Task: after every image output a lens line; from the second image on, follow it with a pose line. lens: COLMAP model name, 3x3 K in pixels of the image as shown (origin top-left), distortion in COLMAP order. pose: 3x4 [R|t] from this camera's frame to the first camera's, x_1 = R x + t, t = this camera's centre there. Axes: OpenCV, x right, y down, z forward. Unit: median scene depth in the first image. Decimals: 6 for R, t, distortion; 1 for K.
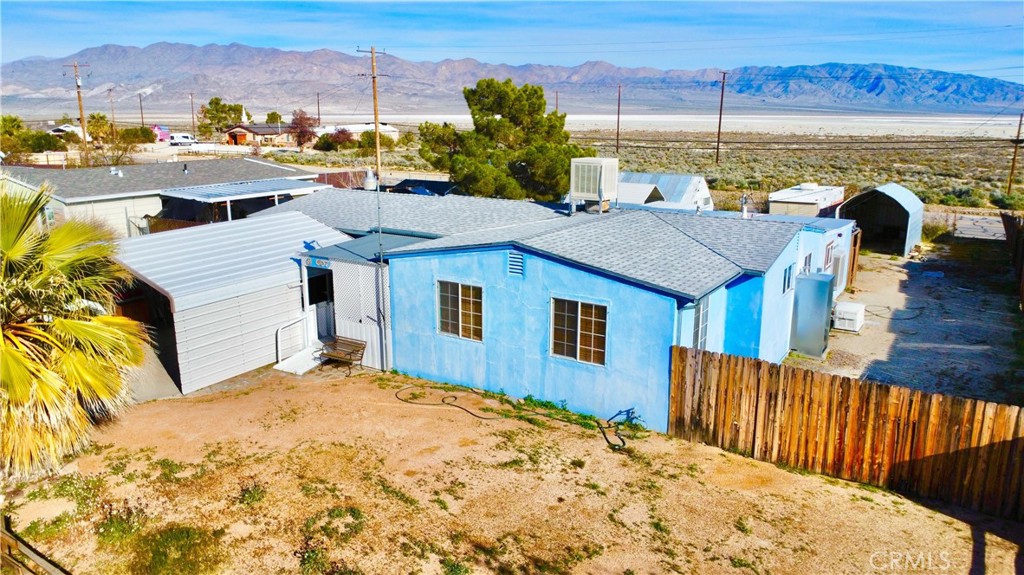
lens RADIAL K [[747.9, 0, 511.9], [0, 747.9, 284.2], [0, 0, 1]] dist [-0.022681, -0.011890]
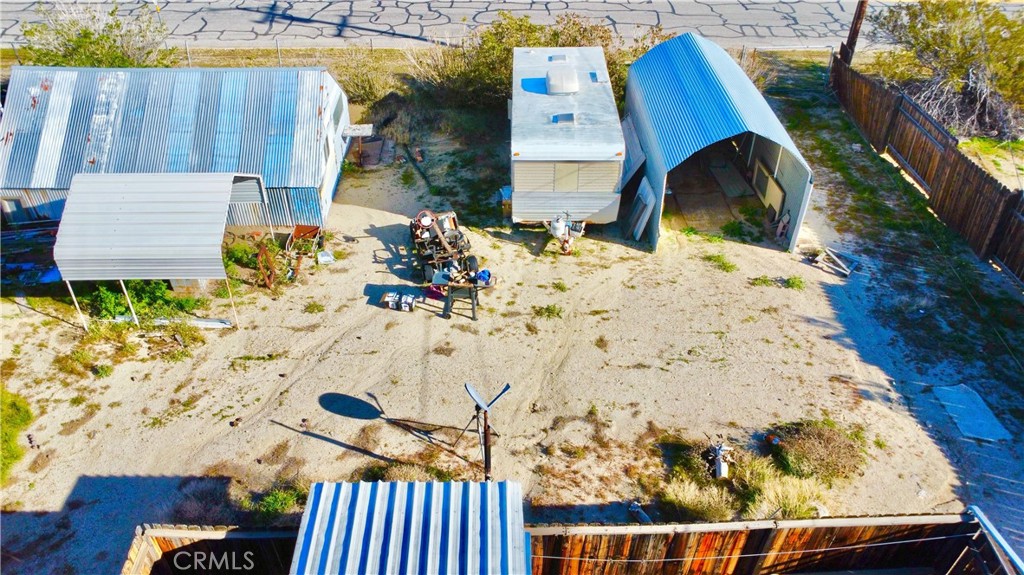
lens RADIAL K [[747.9, 0, 511.9], [0, 747.9, 284.2], [0, 0, 1]] dist [-0.022681, -0.011890]
pose [[0.834448, -0.335640, 0.437084, 0.340409], [0.119444, 0.884431, 0.451127, -0.623739], [-0.537987, -0.324235, 0.778101, 1.647021]]
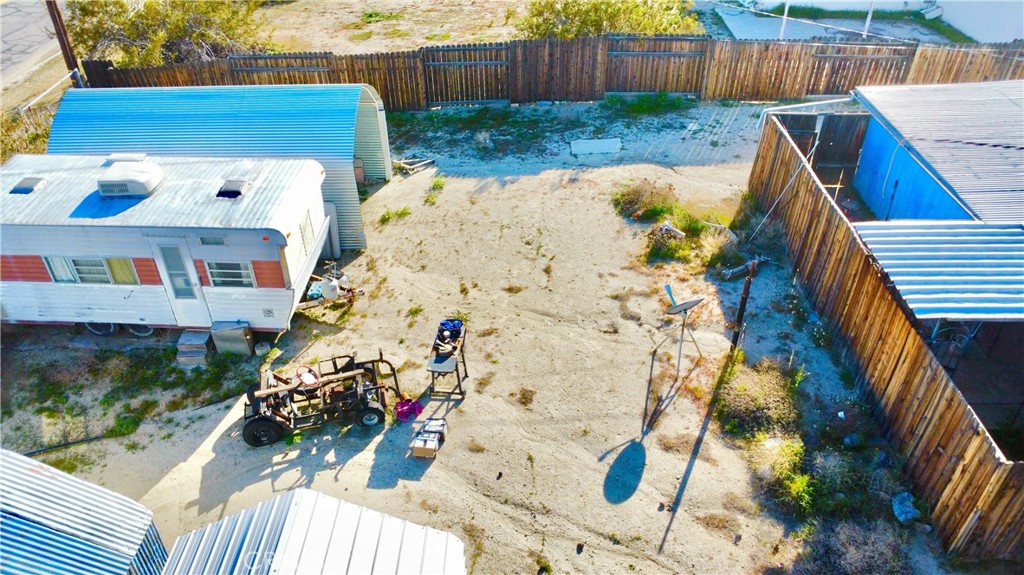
lens RADIAL K [[741.4, 0, 515.1], [0, 741.4, 285.4], [0, 0, 1]] dist [0.029860, -0.105466]
pose [[-0.514528, -0.504404, 0.693425, 0.160769], [0.191611, 0.720600, 0.666349, -0.757710], [-0.835791, 0.475723, -0.274120, 2.594477]]
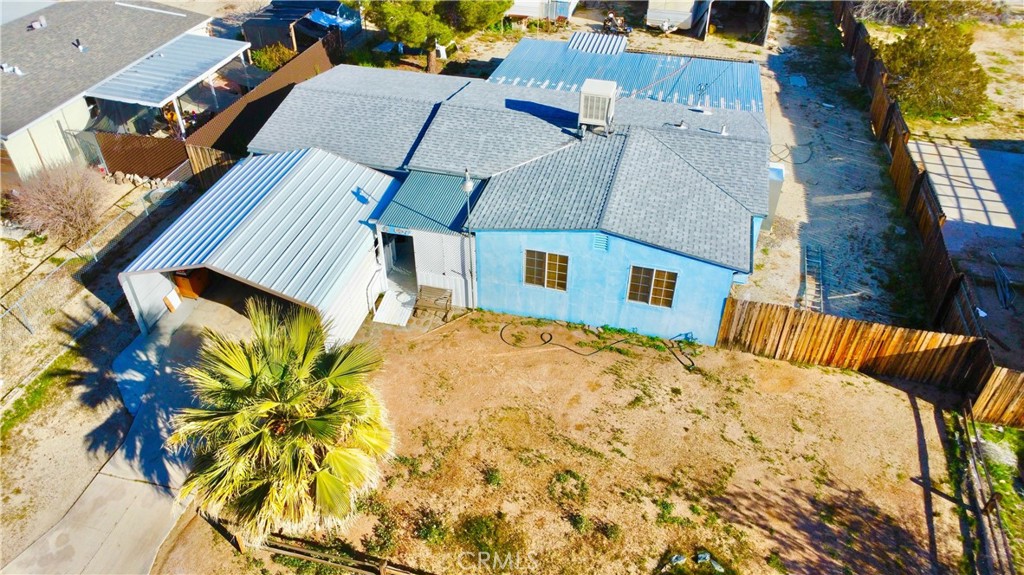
lens RADIAL K [[747.9, 0, 511.9], [0, 747.9, 284.2], [0, 0, 1]] dist [-0.022681, -0.011890]
pose [[0.951029, -0.187505, 0.245735, -0.476930], [0.067223, 0.901434, 0.427665, -0.529950], [-0.301703, -0.390203, 0.869895, -0.097907]]
